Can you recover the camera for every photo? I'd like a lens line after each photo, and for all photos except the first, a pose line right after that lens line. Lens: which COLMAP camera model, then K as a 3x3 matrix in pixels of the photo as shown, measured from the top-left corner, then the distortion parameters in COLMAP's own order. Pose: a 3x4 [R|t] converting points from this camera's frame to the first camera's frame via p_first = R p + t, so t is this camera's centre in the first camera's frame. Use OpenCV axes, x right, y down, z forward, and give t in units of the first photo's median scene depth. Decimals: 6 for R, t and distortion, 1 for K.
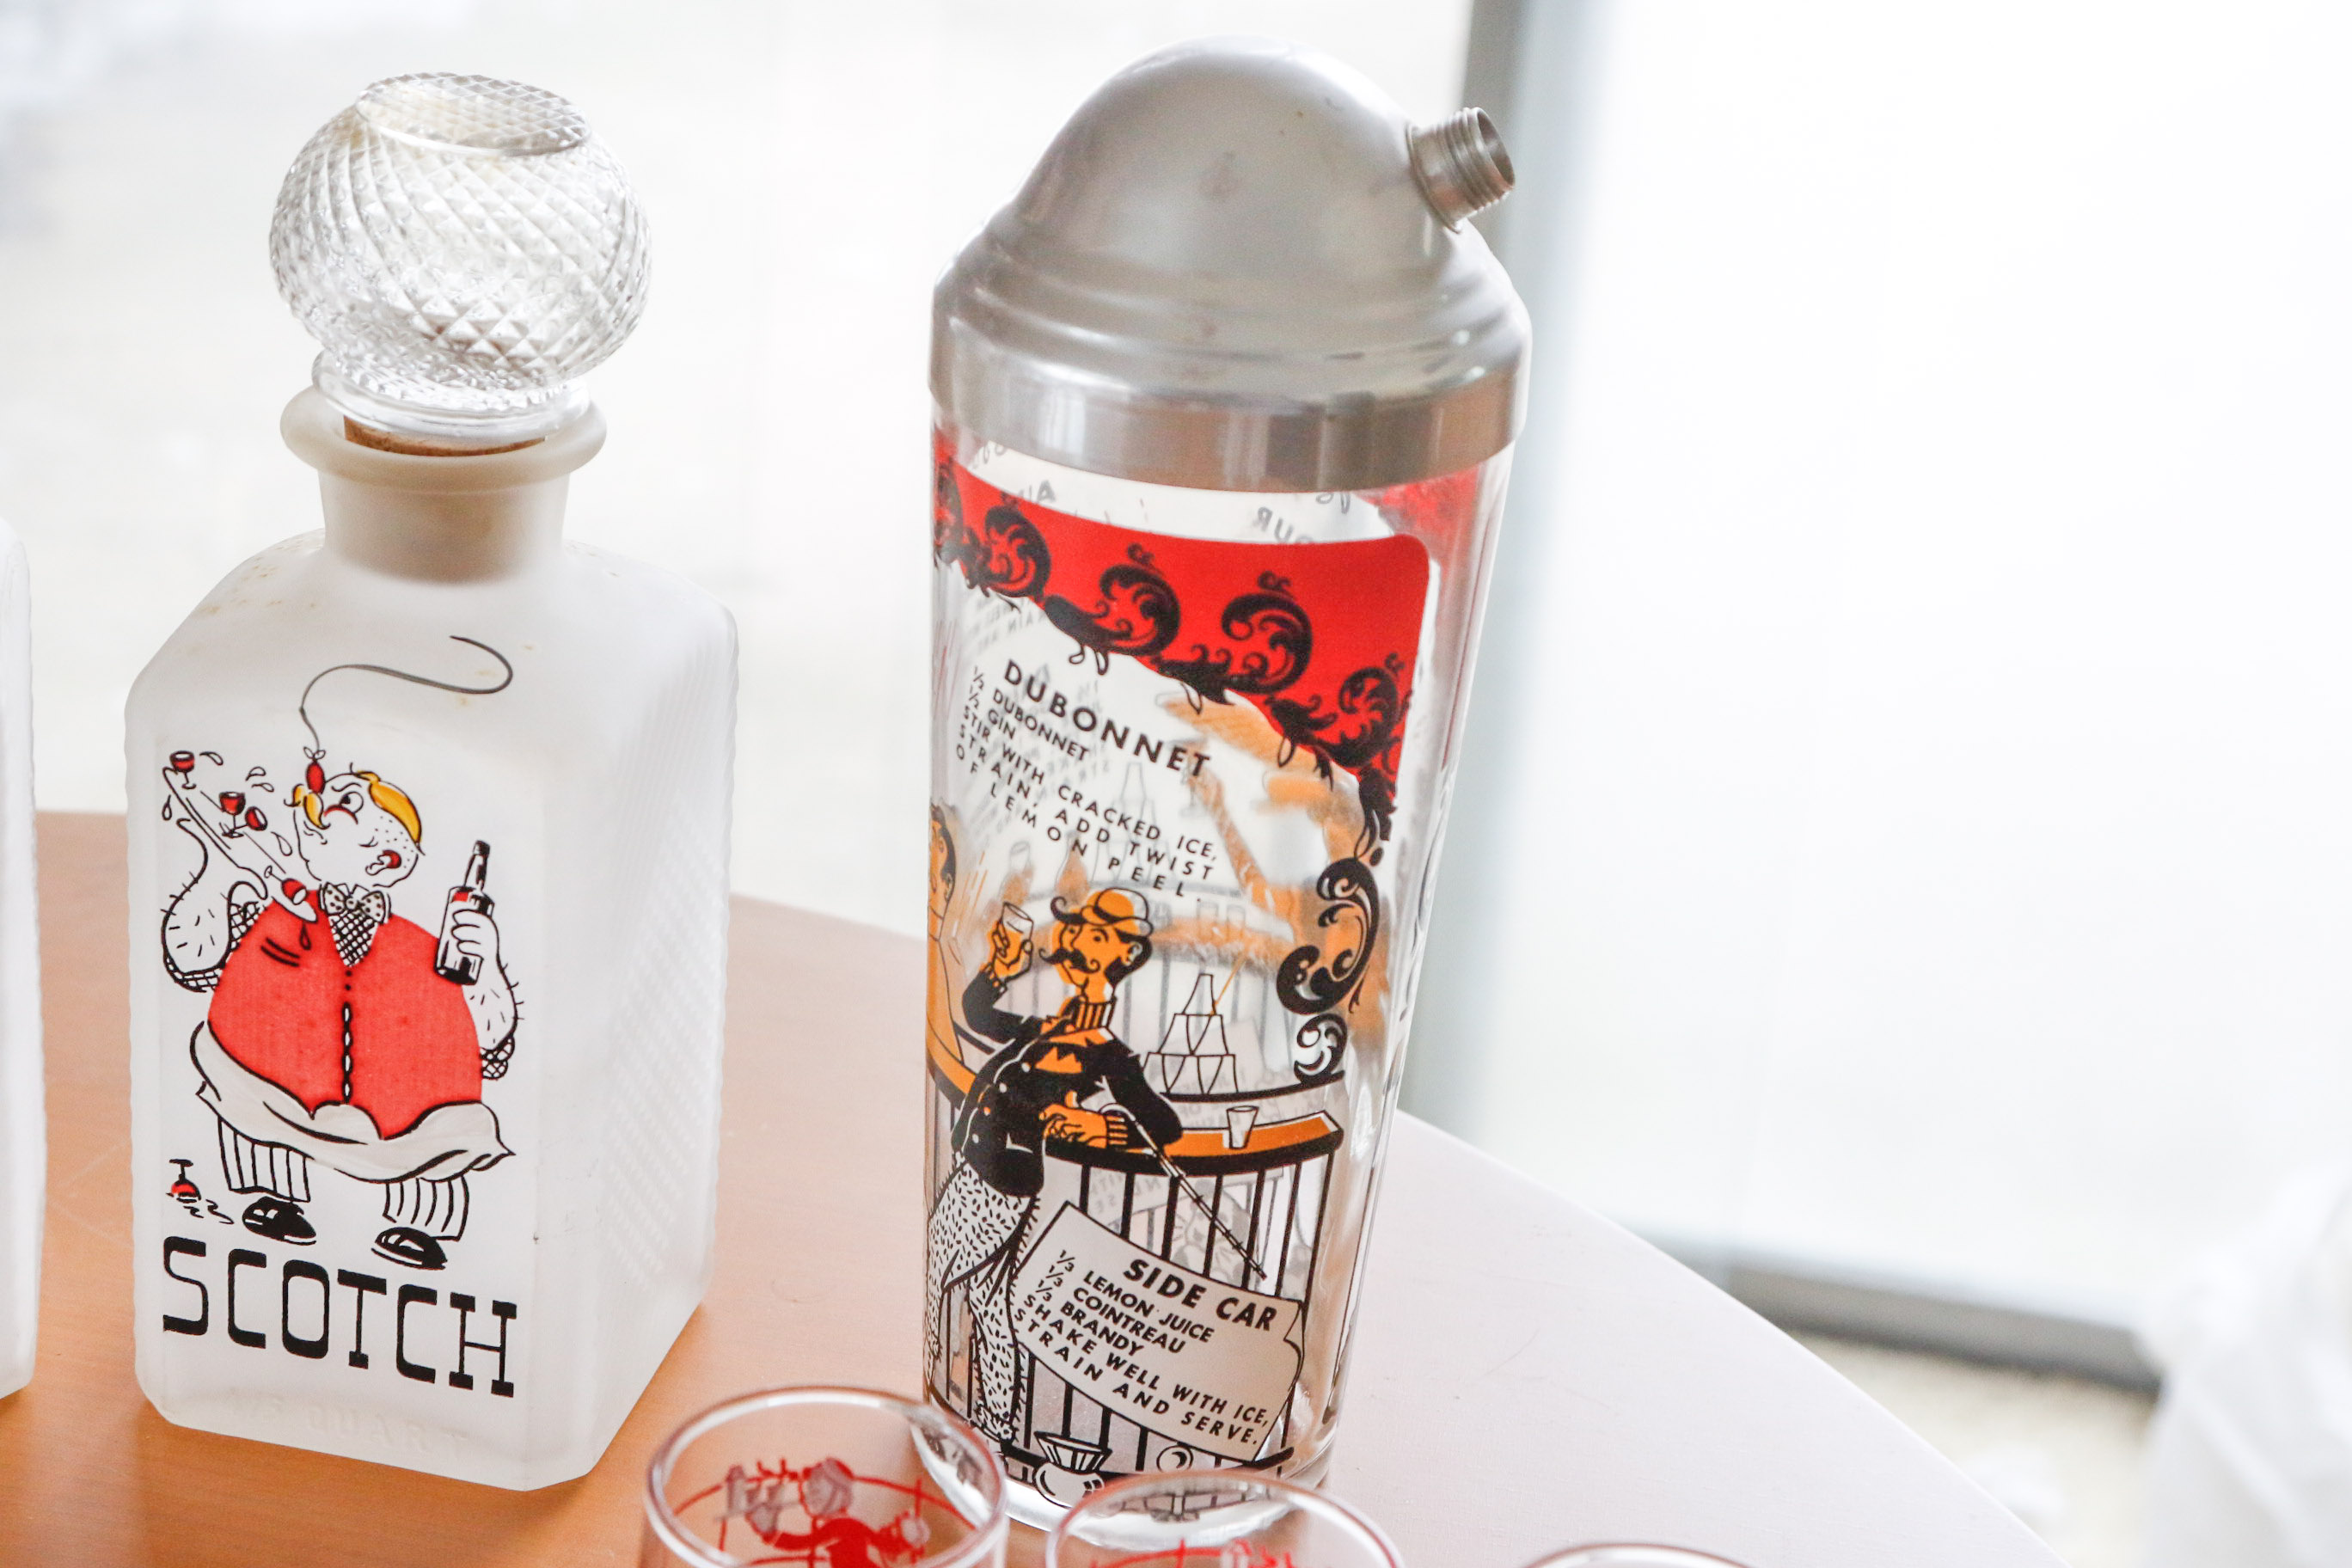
lens RADIAL K [[4416.8, 0, 1176.0], [0, 4416.8, 784.0], [0, 0, 1]] dist [0.030845, 0.014428]
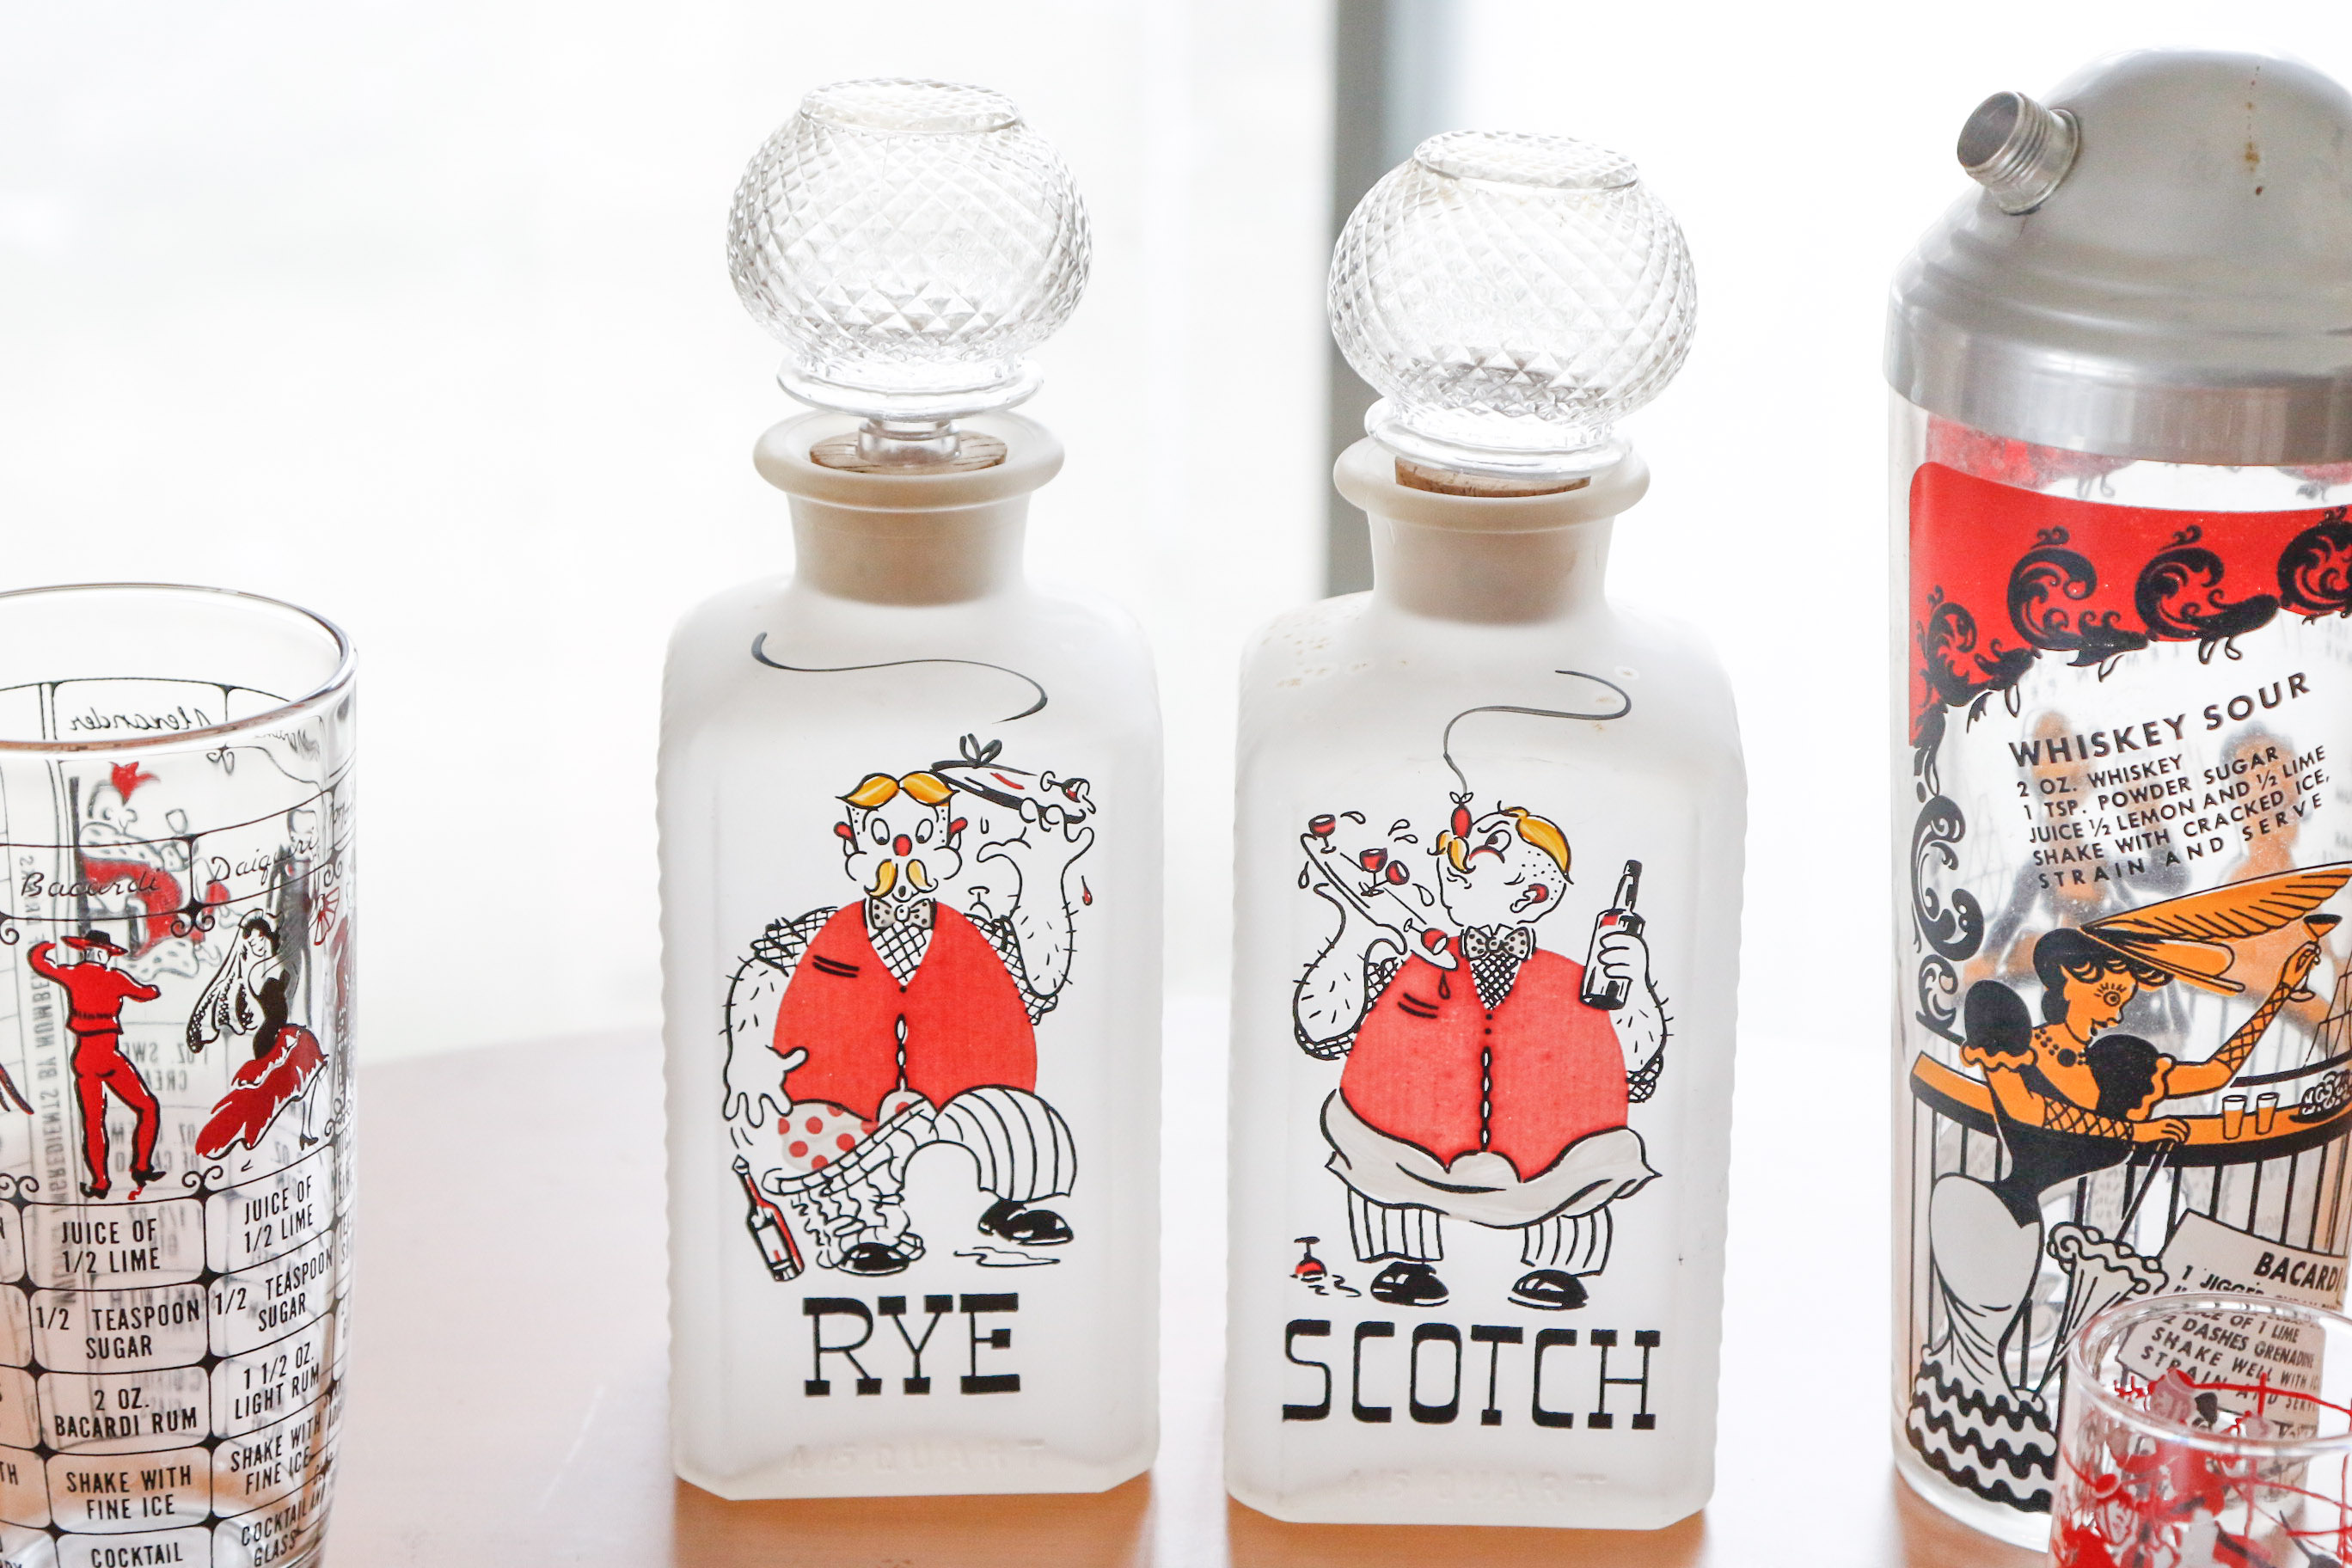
lens RADIAL K [[5491.6, 0, 1176.0], [0, 5491.6, 784.0], [0, 0, 1]] dist [0.115962, 0.303290]
pose [[0.978837, -0.129668, 0.158318, -0.447099], [0.140591, 0.988259, -0.059822, 0.055066], [-0.148702, 0.080814, 0.985574, -0.232142]]
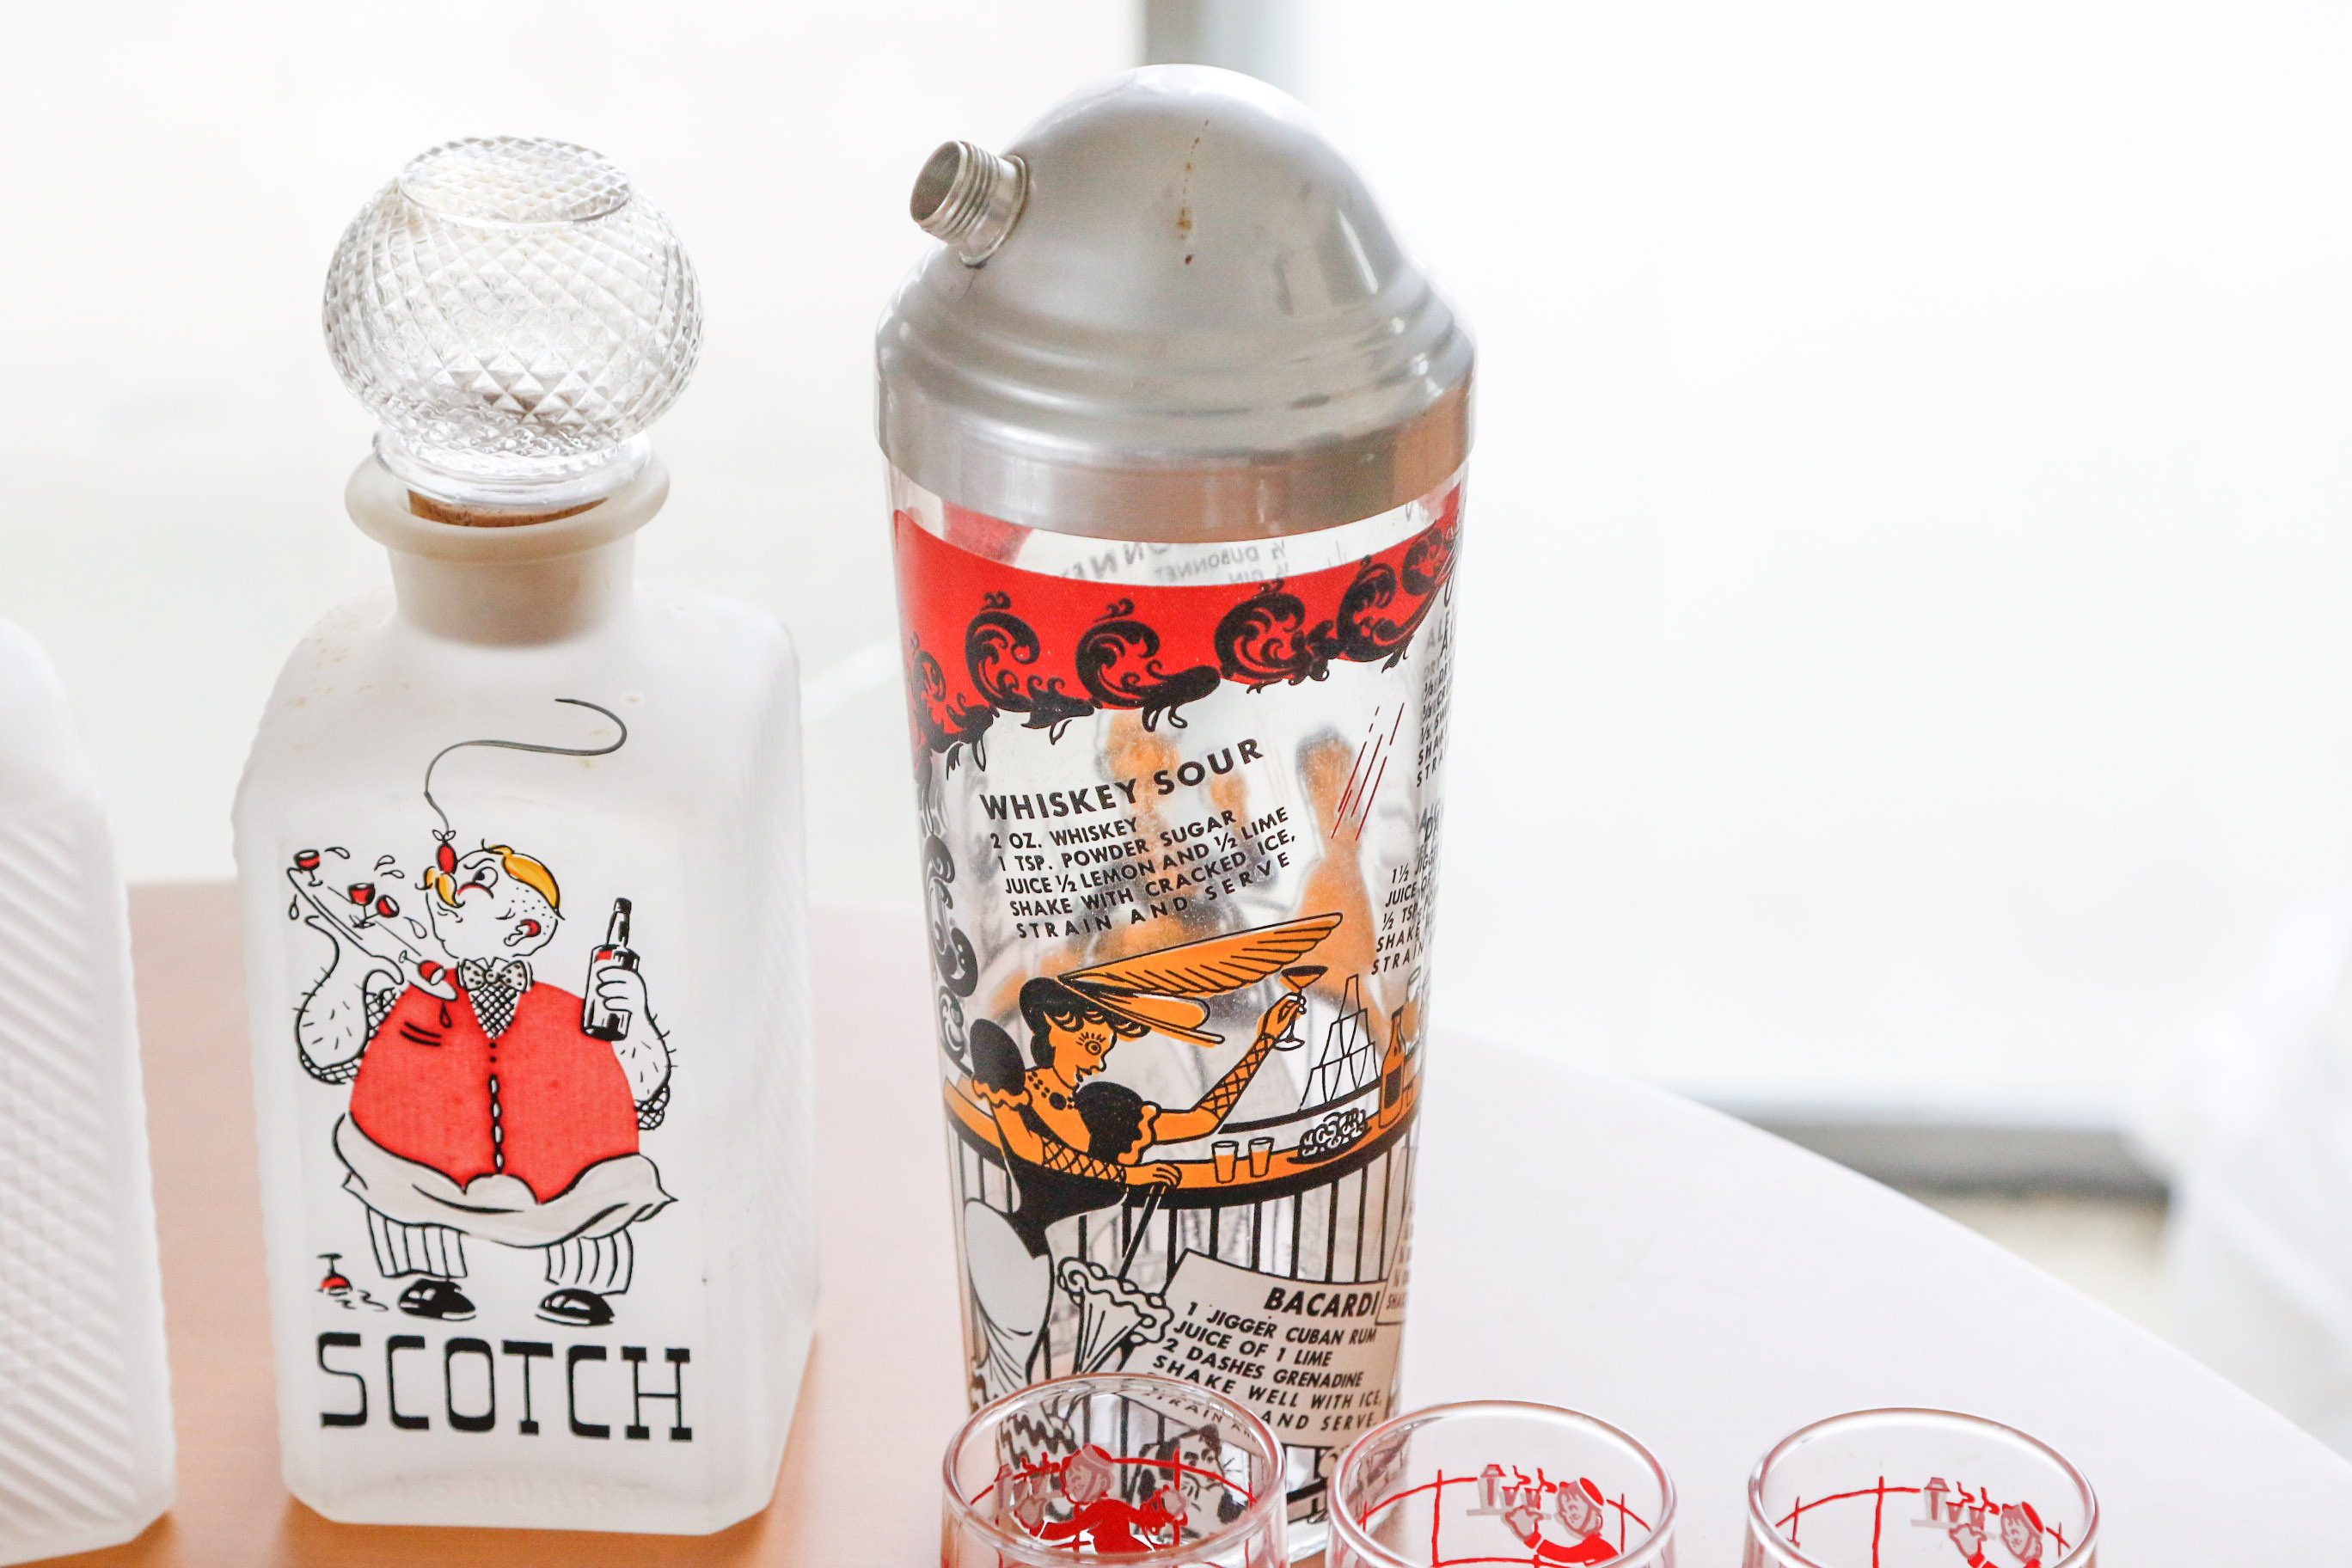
lens RADIAL K [[6170.6, 0, 1176.0], [0, 6170.6, 784.0], [0, 0, 1]] dist [0.185134, -0.226126]
pose [[0.987256, -0.135980, 0.082669, -0.141439], [0.132228, 0.989992, 0.049317, -0.063990], [-0.088547, -0.037757, 0.995356, -0.402483]]
